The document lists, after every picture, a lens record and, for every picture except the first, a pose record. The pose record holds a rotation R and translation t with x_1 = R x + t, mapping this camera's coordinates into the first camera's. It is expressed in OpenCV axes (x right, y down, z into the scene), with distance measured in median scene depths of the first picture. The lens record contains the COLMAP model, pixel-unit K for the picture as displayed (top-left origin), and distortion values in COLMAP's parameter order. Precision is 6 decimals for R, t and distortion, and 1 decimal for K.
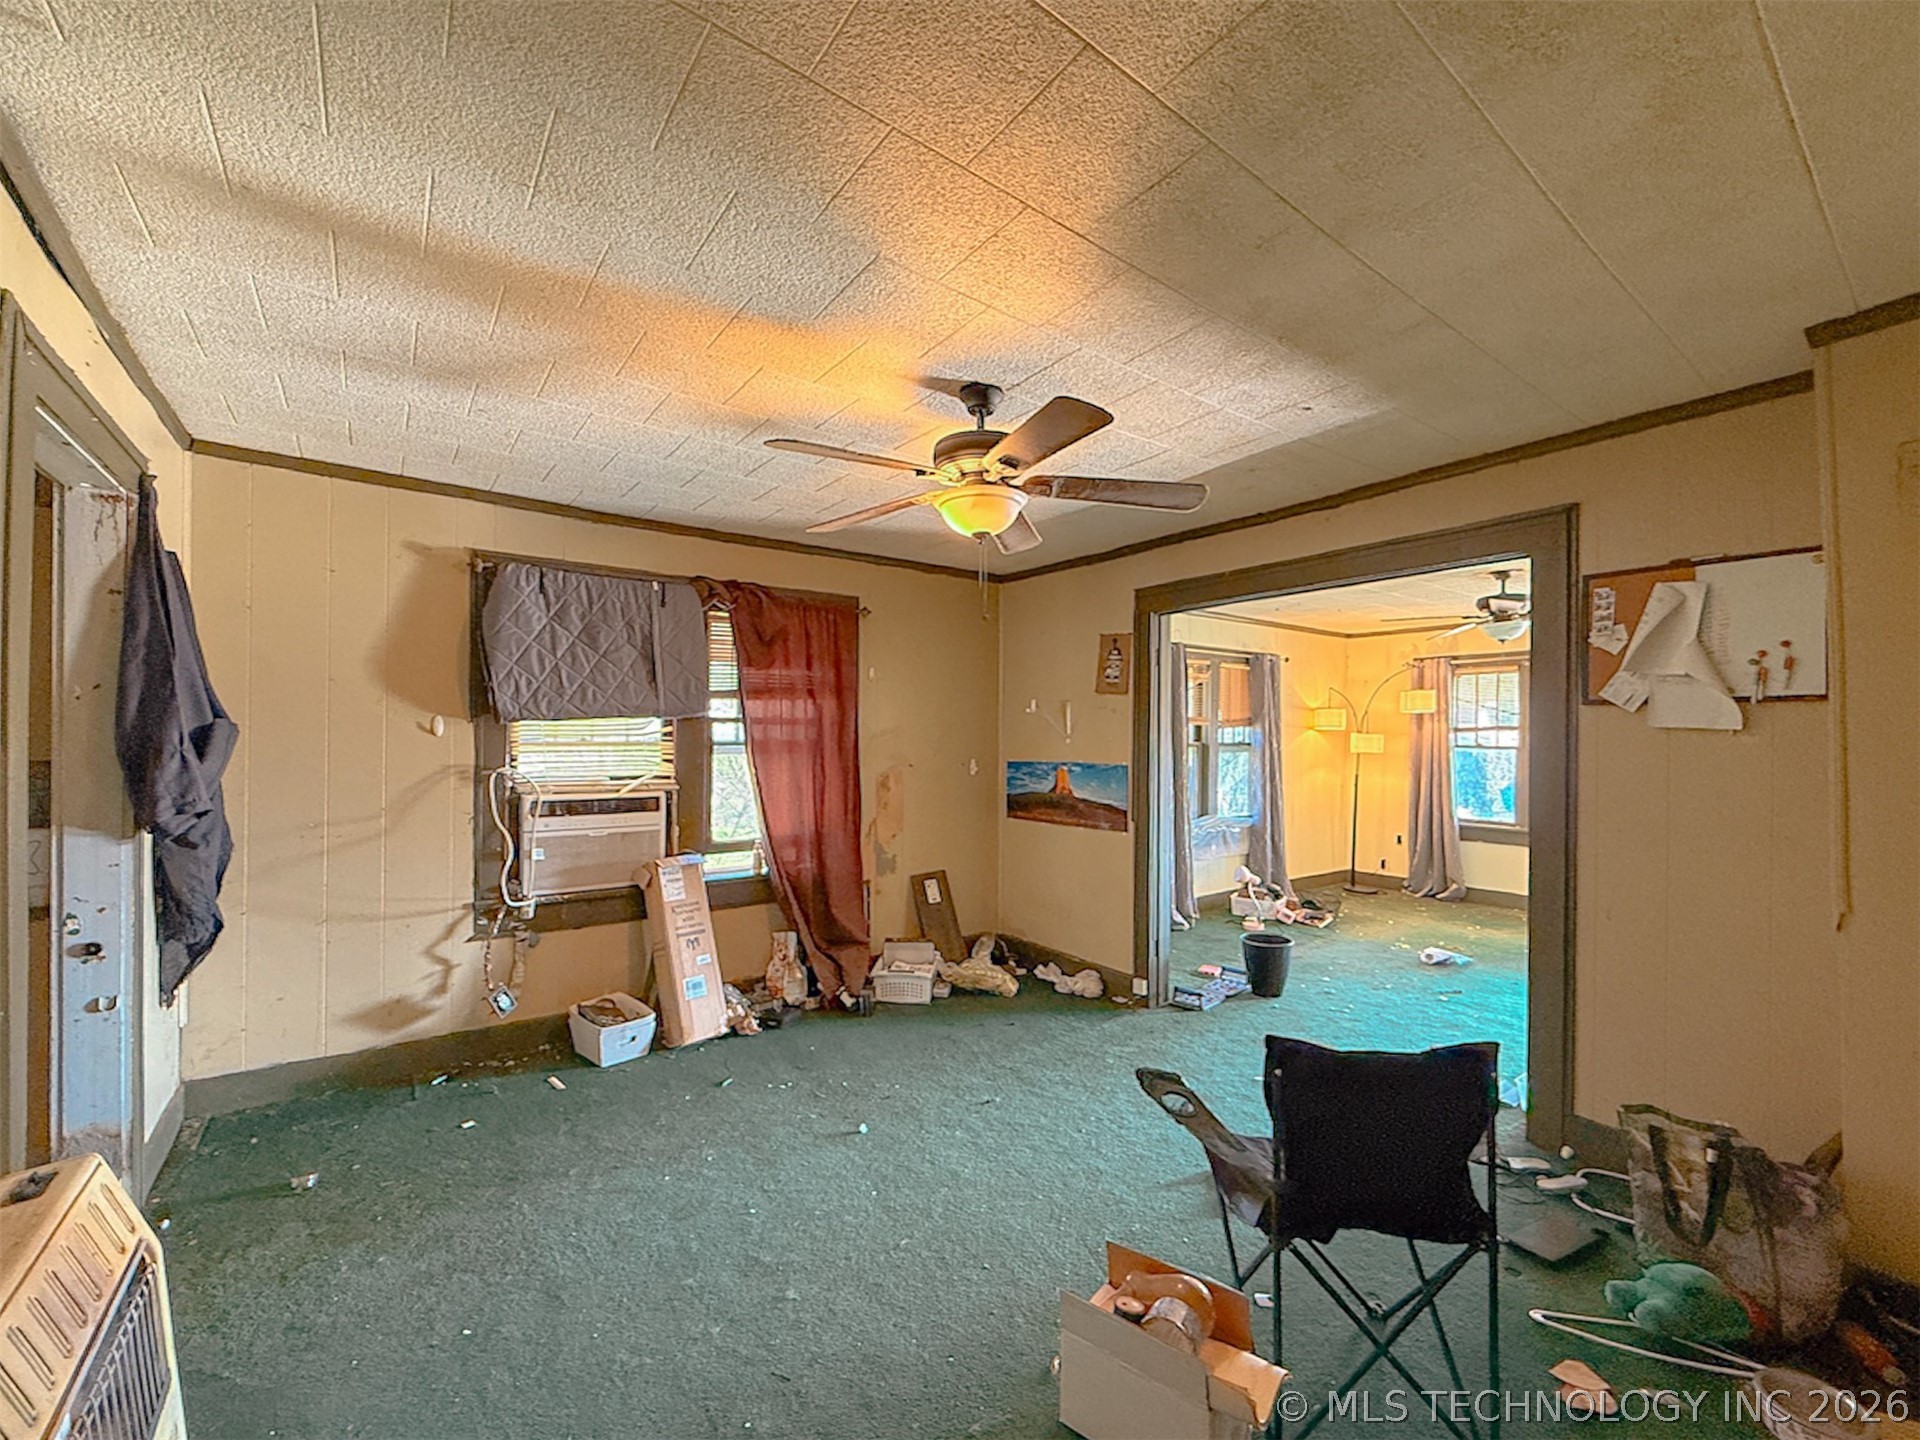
lens RADIAL K [[782.3, 0, 954.3], [0, 782.3, 736.5], [0, 0, 1]] dist [-0.004109, -0.000336]
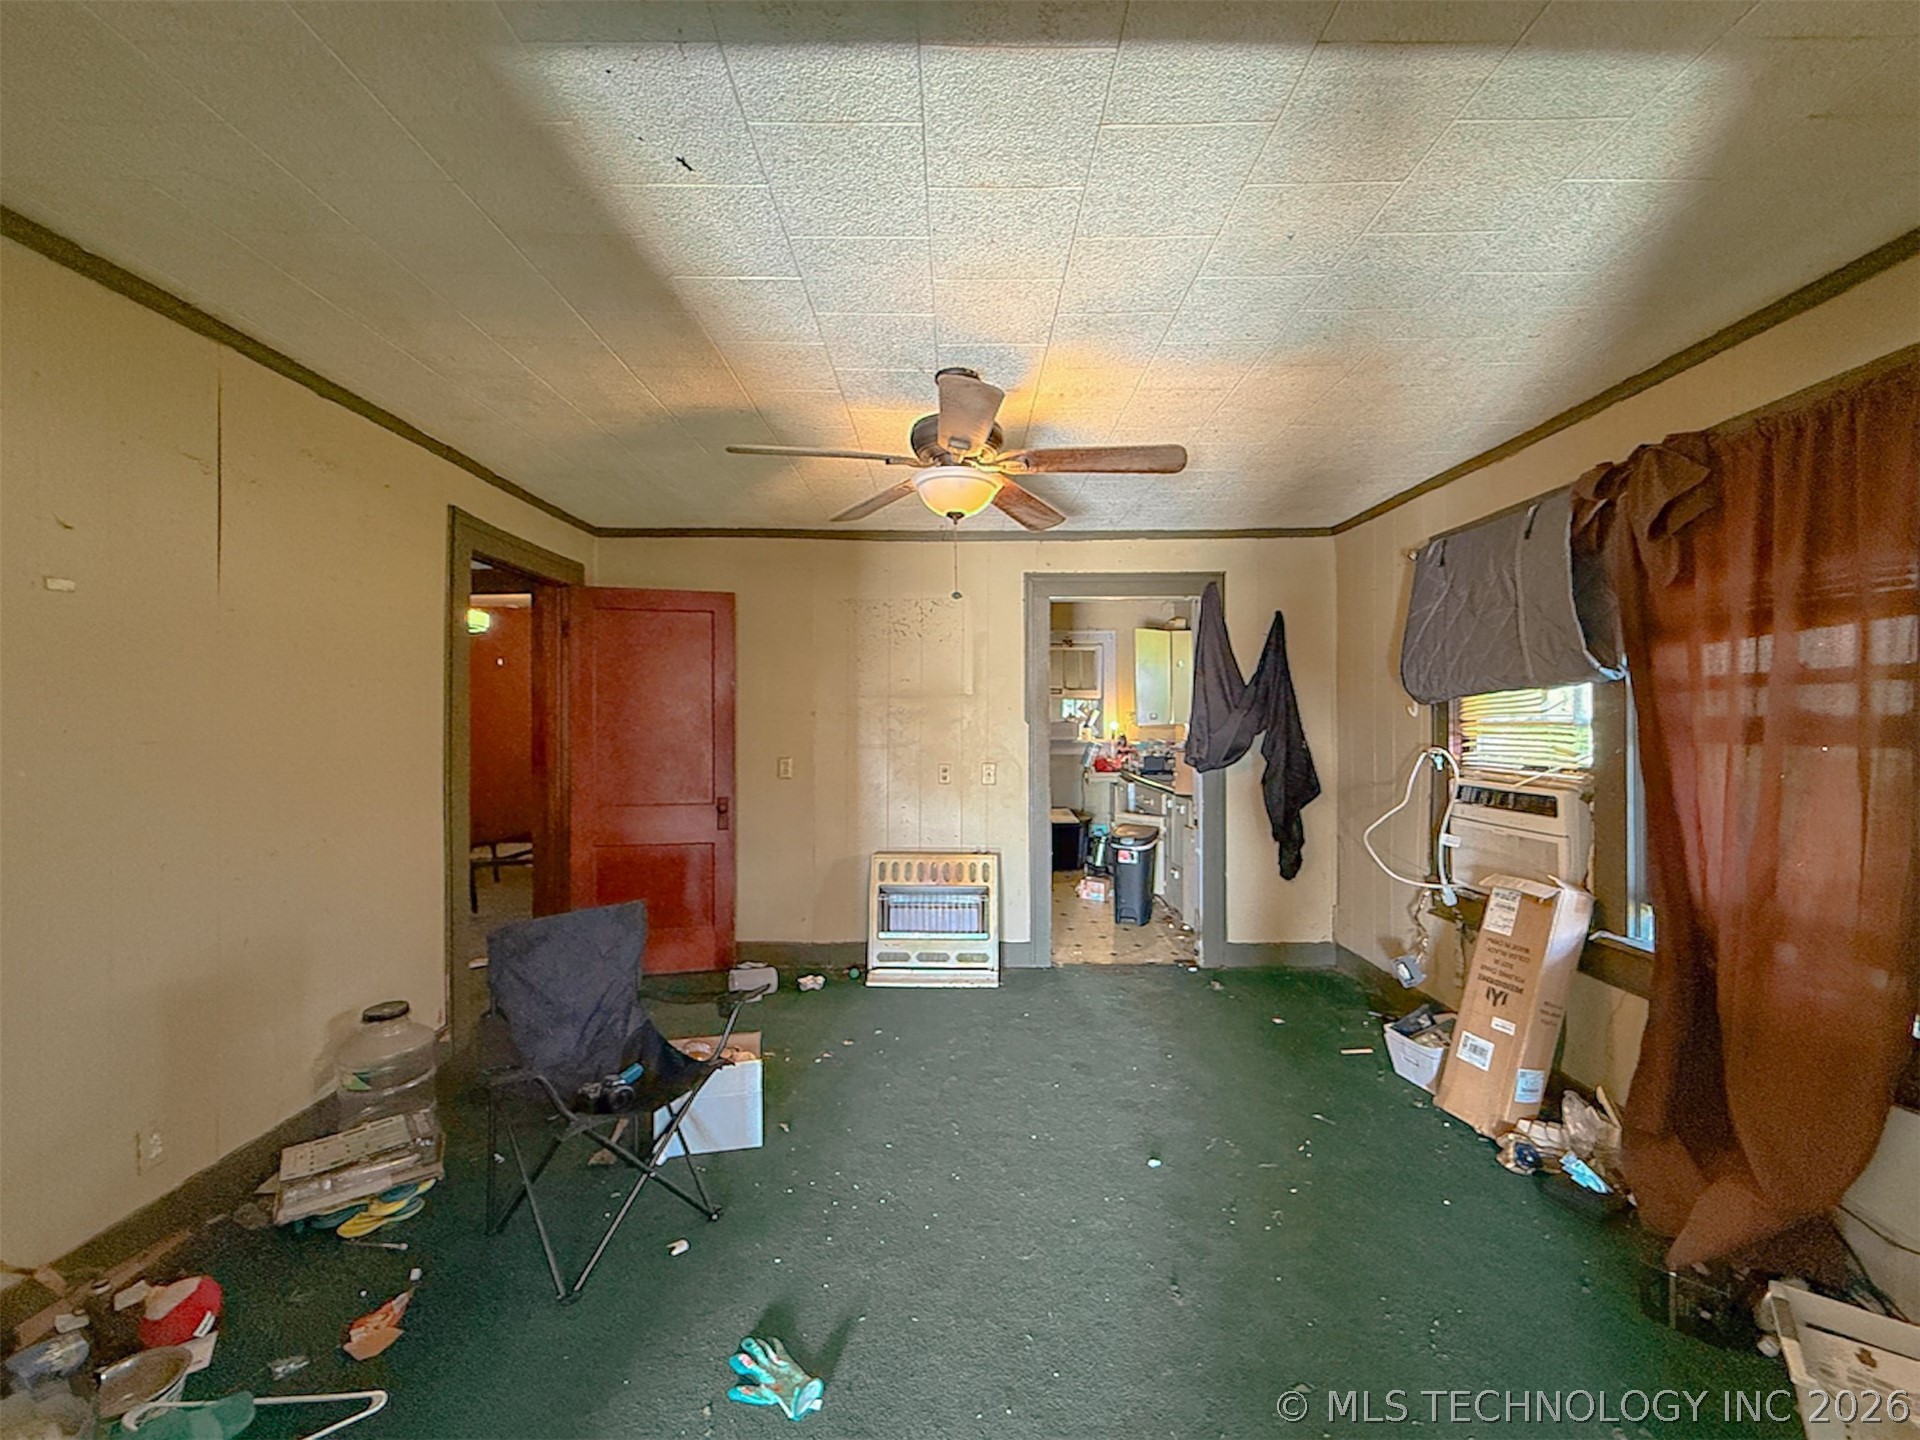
lens RADIAL K [[782.3, 0, 952.2], [0, 782.3, 721.8], [0, 0, 1]] dist [-0.004109, -0.000336]
pose [[-0.606488, -0.007515, -0.795057, 0.286185], [-0.001761, 0.999966, -0.008108, 0.007994], [0.795091, -0.003517, -0.606481, 0.538902]]
